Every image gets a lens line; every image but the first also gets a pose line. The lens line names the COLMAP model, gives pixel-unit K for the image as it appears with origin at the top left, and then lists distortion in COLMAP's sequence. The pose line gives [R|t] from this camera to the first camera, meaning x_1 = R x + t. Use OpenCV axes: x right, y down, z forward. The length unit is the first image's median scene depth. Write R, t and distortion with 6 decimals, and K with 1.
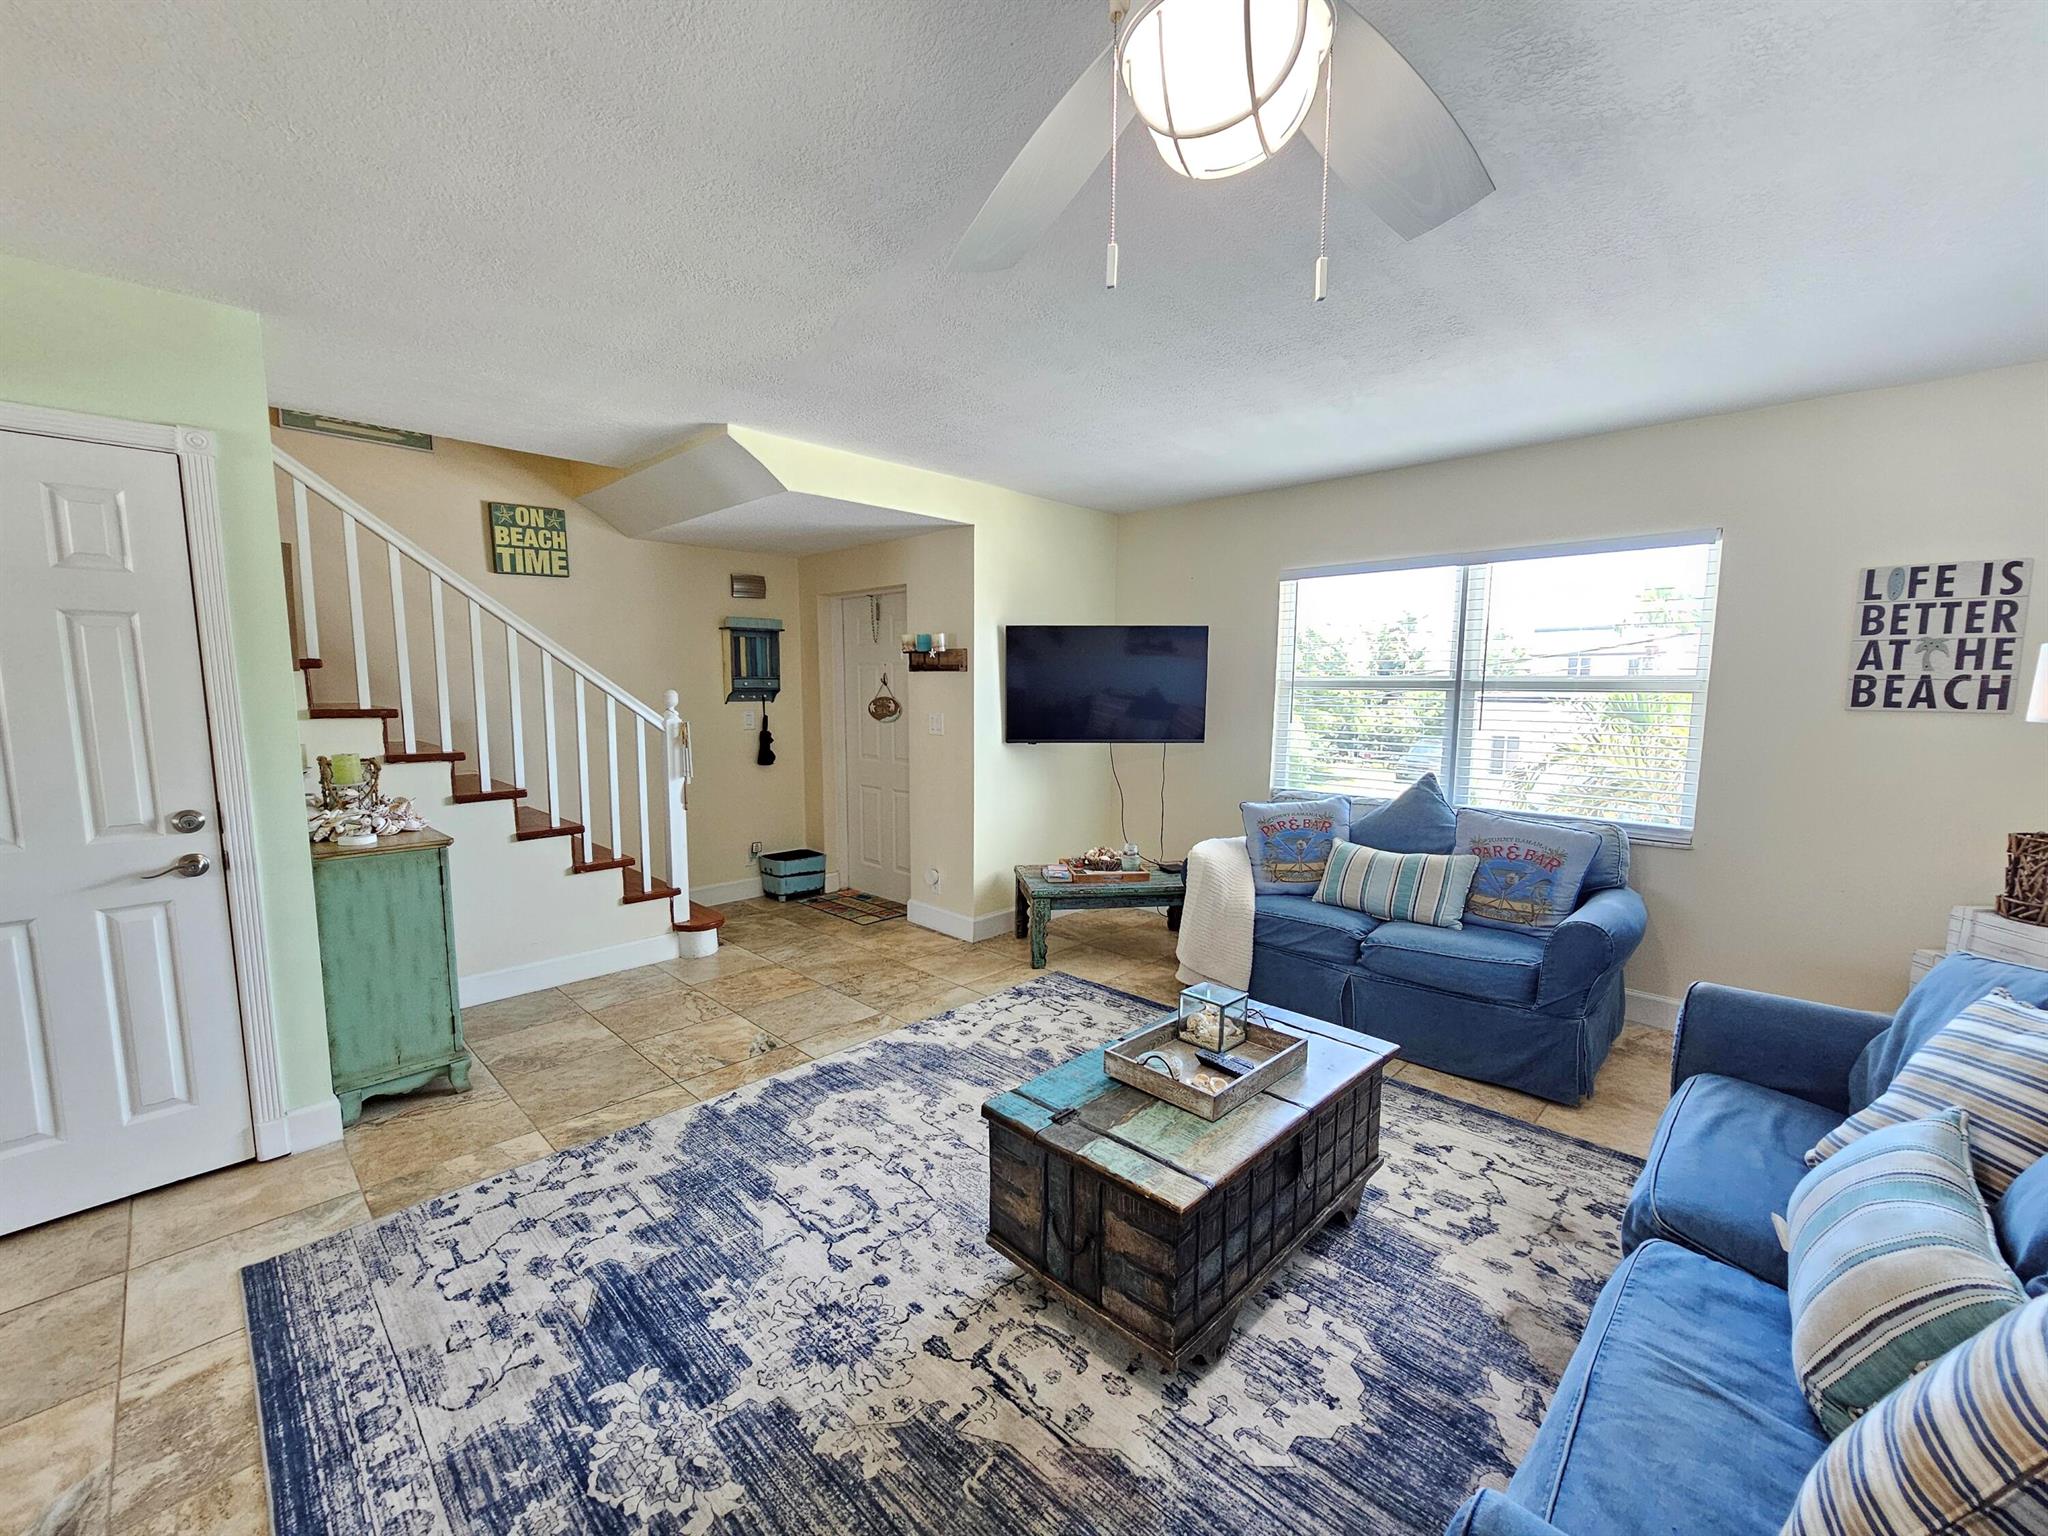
lens RADIAL K [[838.0, 0, 1015.3], [0, 838.0, 779.7], [0, 0, 1]] dist [-0.002706, 0.001324]
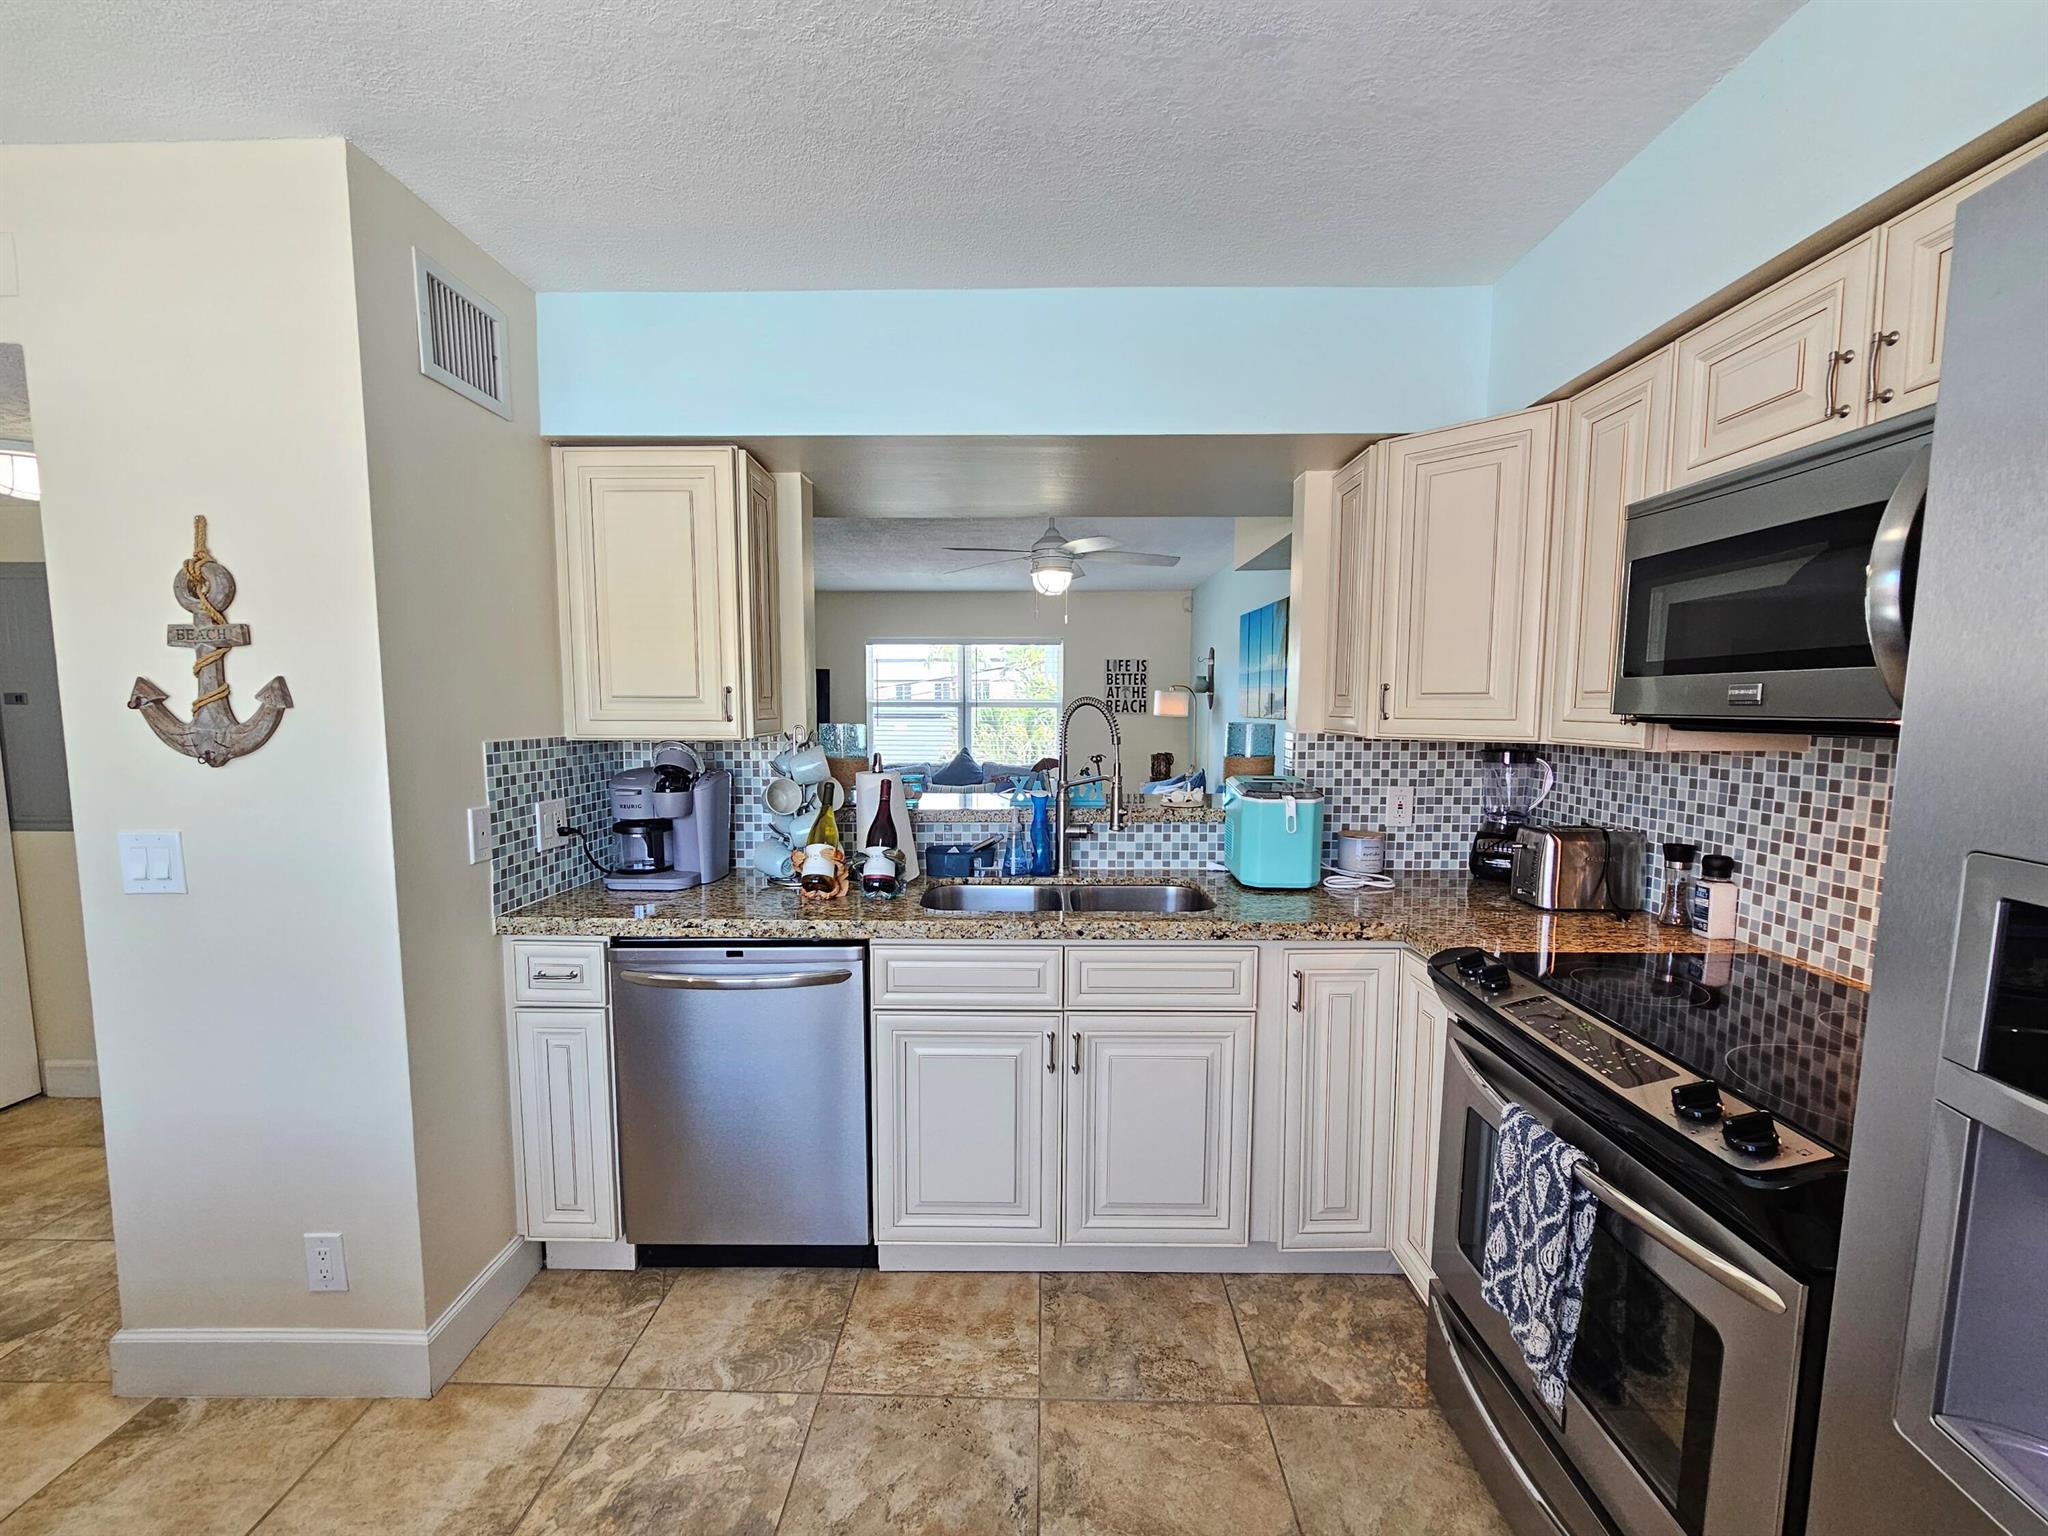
lens RADIAL K [[838.0, 0, 1018.5], [0, 838.0, 783.8], [0, 0, 1]] dist [-0.002706, 0.001324]
pose [[0.729994, -0.067087, 0.680153, -1.042333], [0.079992, 0.996718, 0.012458, 0.084934], [-0.678757, 0.045313, 0.732964, -0.750461]]
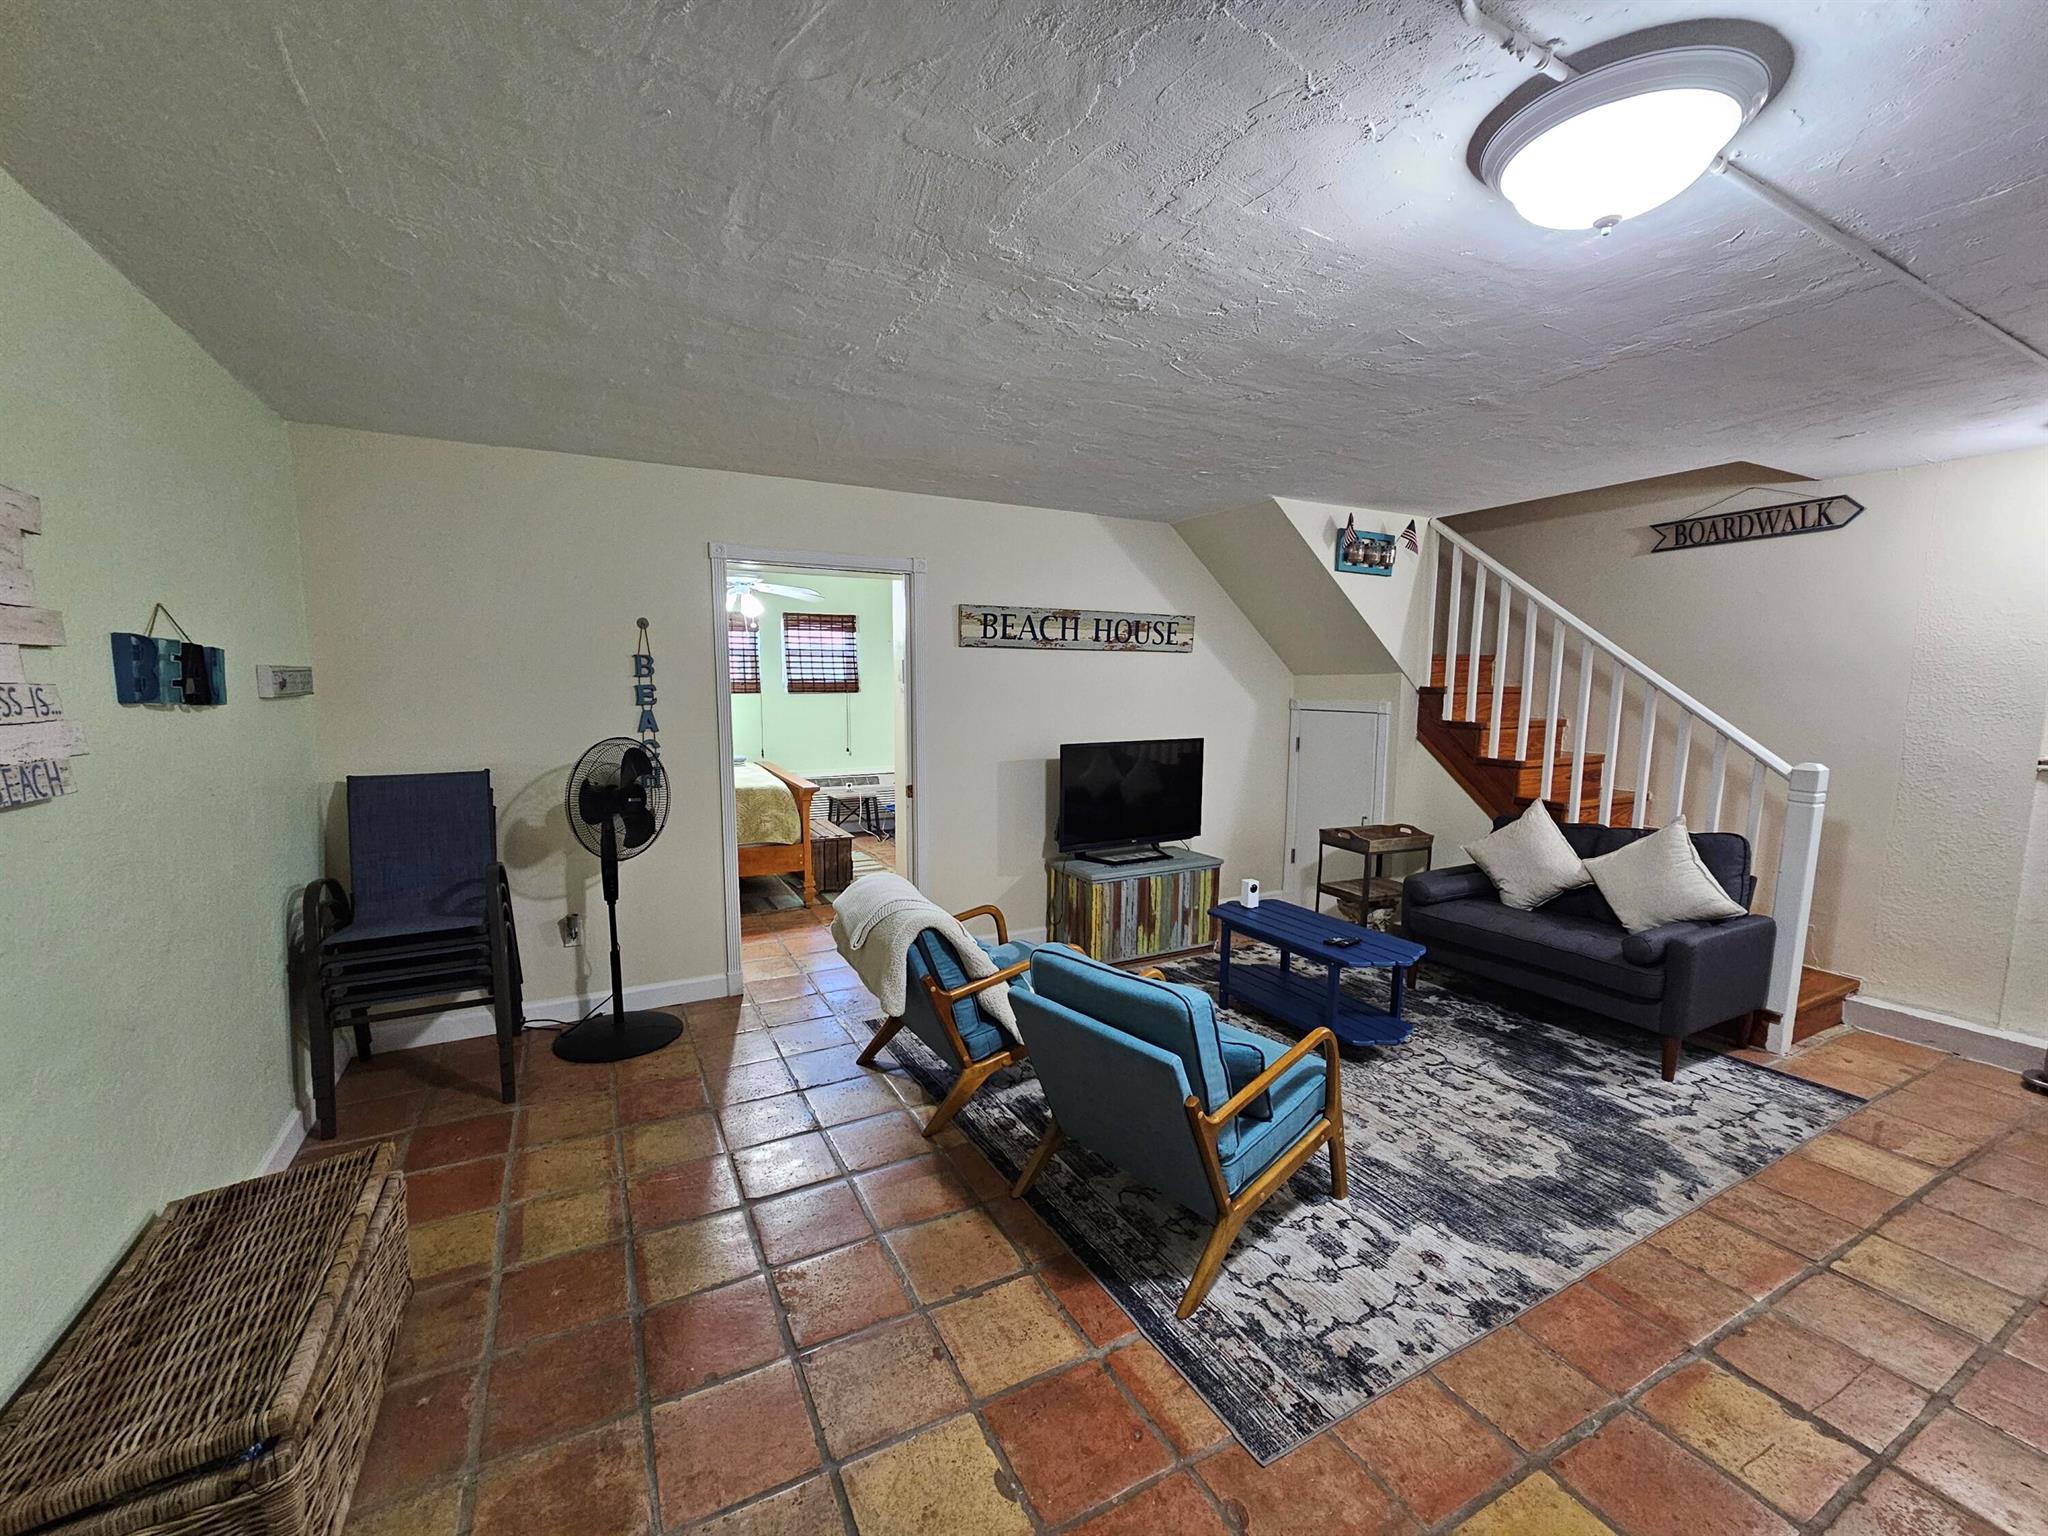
lens RADIAL K [[838.0, 0, 1015.1], [0, 838.0, 782.3], [0, 0, 1]] dist [-0.002706, 0.001324]
pose [[-0.955745, -0.042048, 0.291176, 0.088974], [0.027951, 0.972278, 0.232151, -0.256133], [-0.292865, 0.230016, -0.928075, 1.955479]]
